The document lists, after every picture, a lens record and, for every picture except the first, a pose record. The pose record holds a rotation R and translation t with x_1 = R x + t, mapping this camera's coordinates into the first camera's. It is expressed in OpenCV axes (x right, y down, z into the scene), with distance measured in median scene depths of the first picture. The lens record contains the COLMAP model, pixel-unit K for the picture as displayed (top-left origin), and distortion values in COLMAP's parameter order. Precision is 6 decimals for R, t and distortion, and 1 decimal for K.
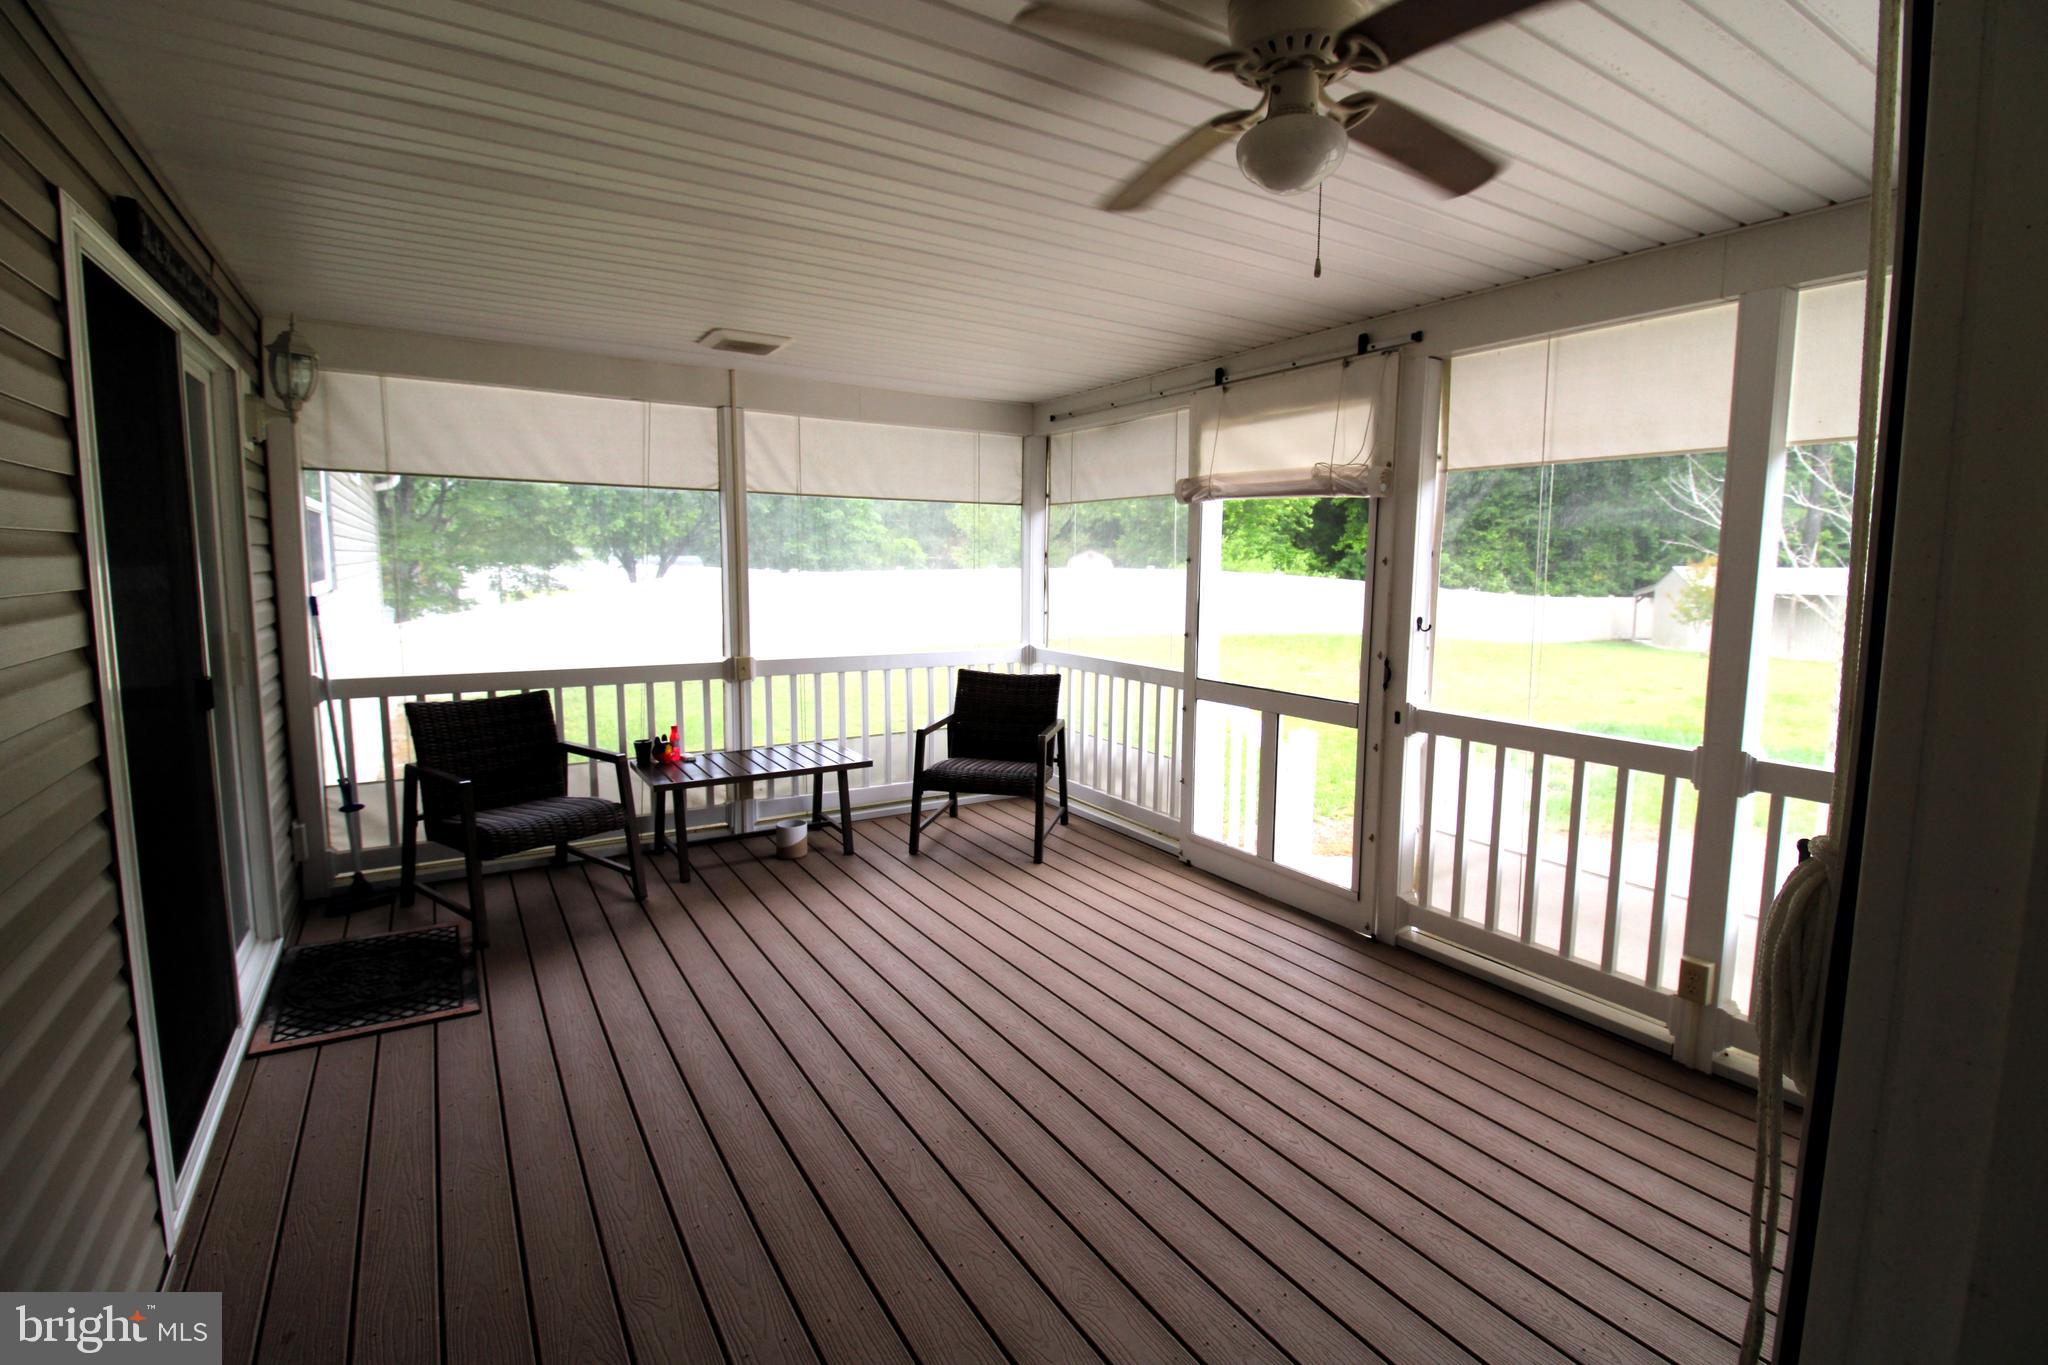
lens RADIAL K [[949.9, 0, 1027.5], [0, 949.9, 666.9], [0, 0, 1]] dist [-0.019491, -0.000571]
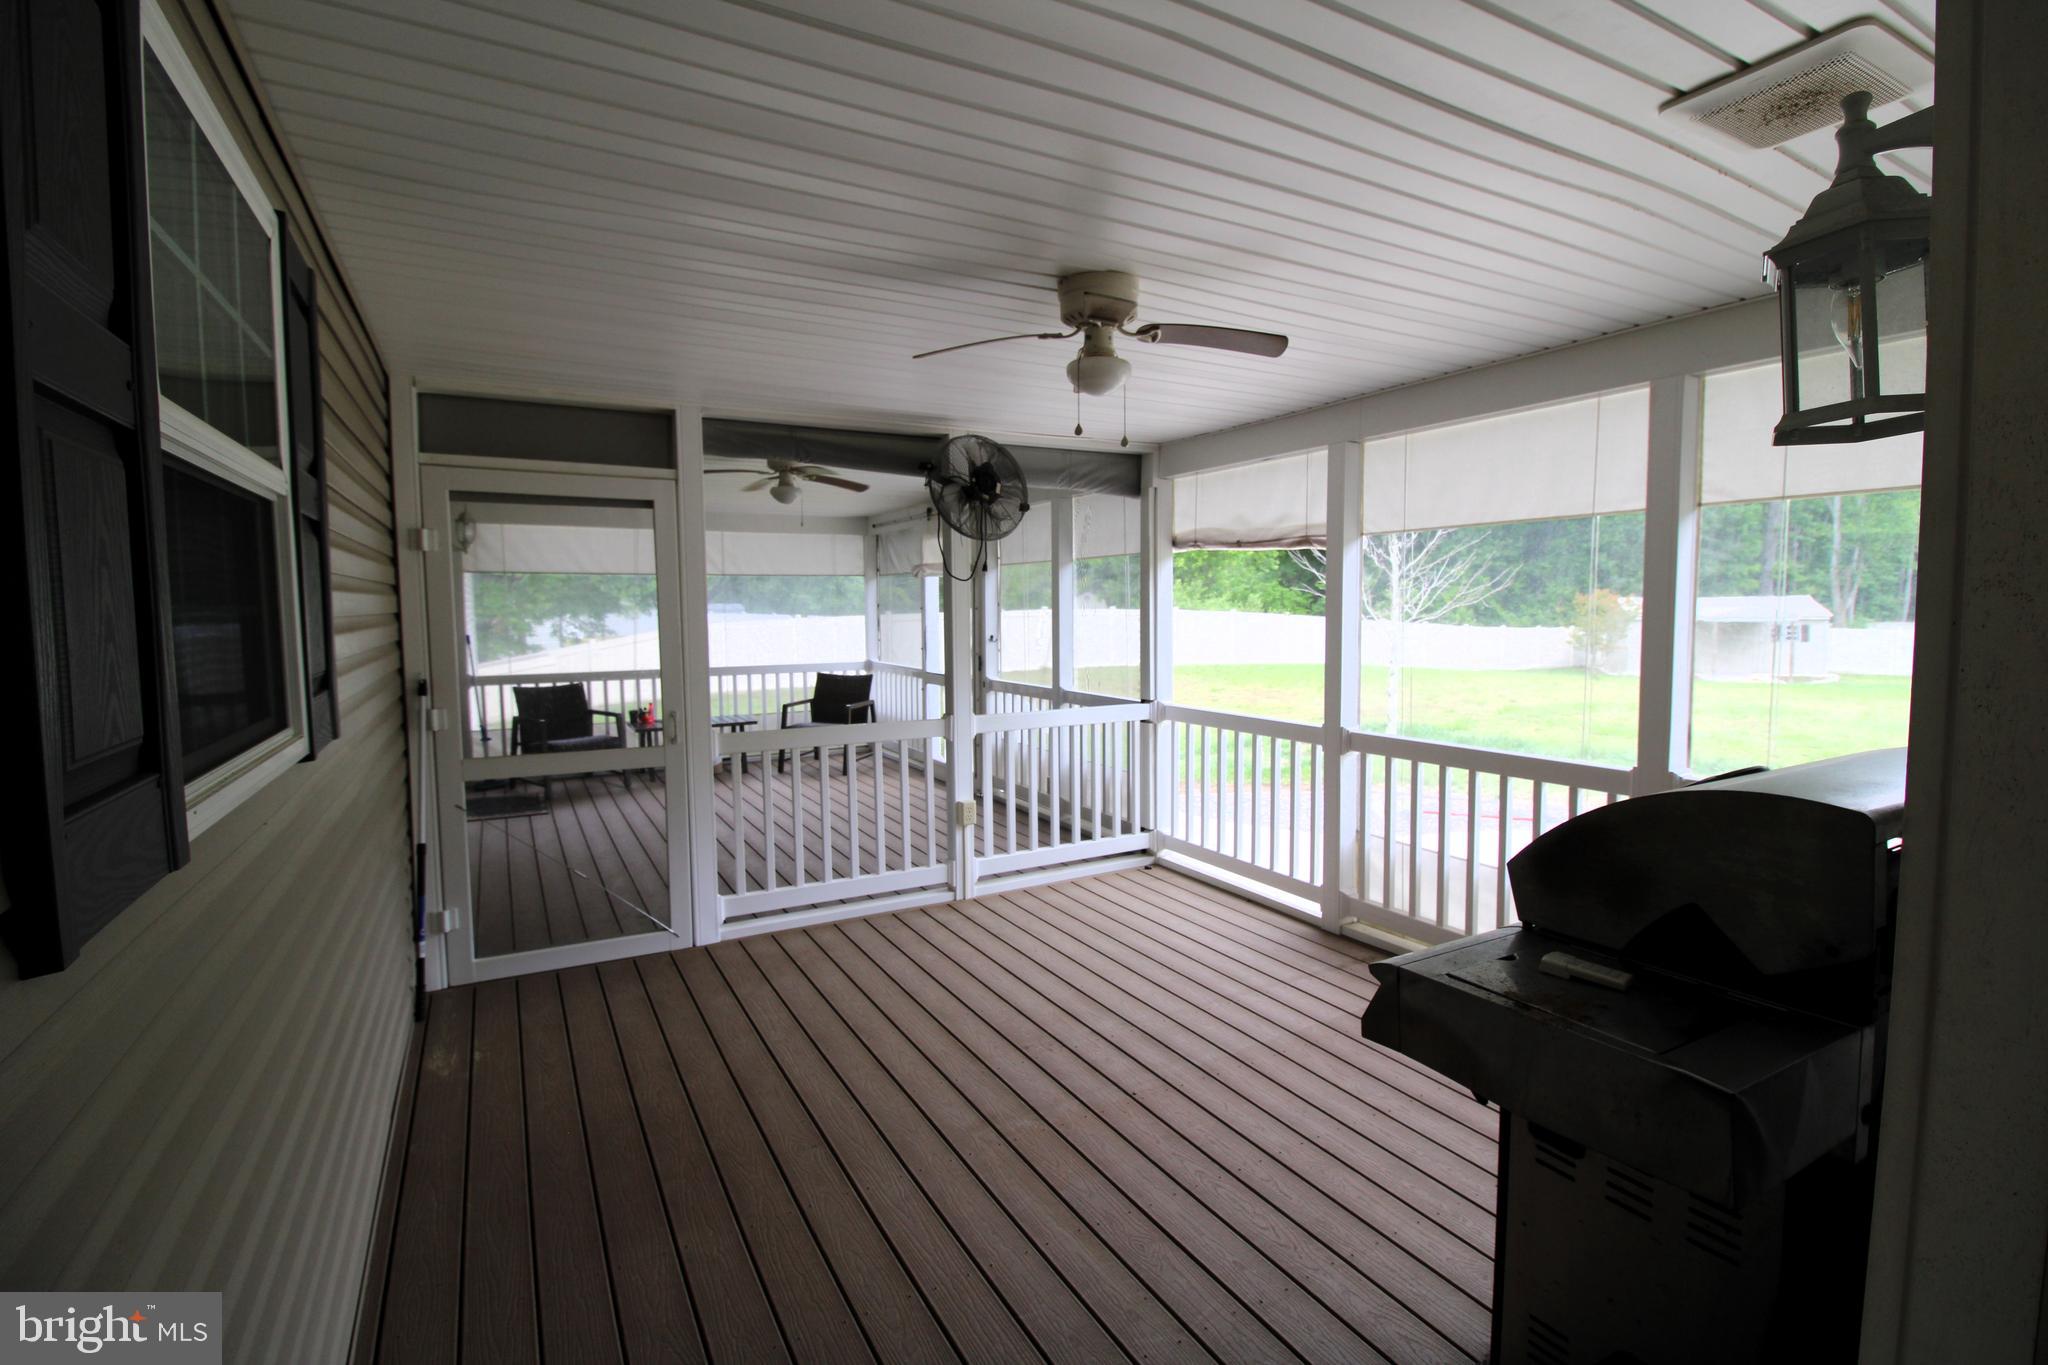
lens RADIAL K [[949.9, 0, 1029.7], [0, 949.9, 677.3], [0, 0, 1]] dist [-0.019491, -0.000571]
pose [[0.998711, -0.013946, -0.048811, 0.390260], [0.012335, 0.999374, -0.033156, 0.071413], [0.049243, 0.032512, 0.998258, -0.692290]]
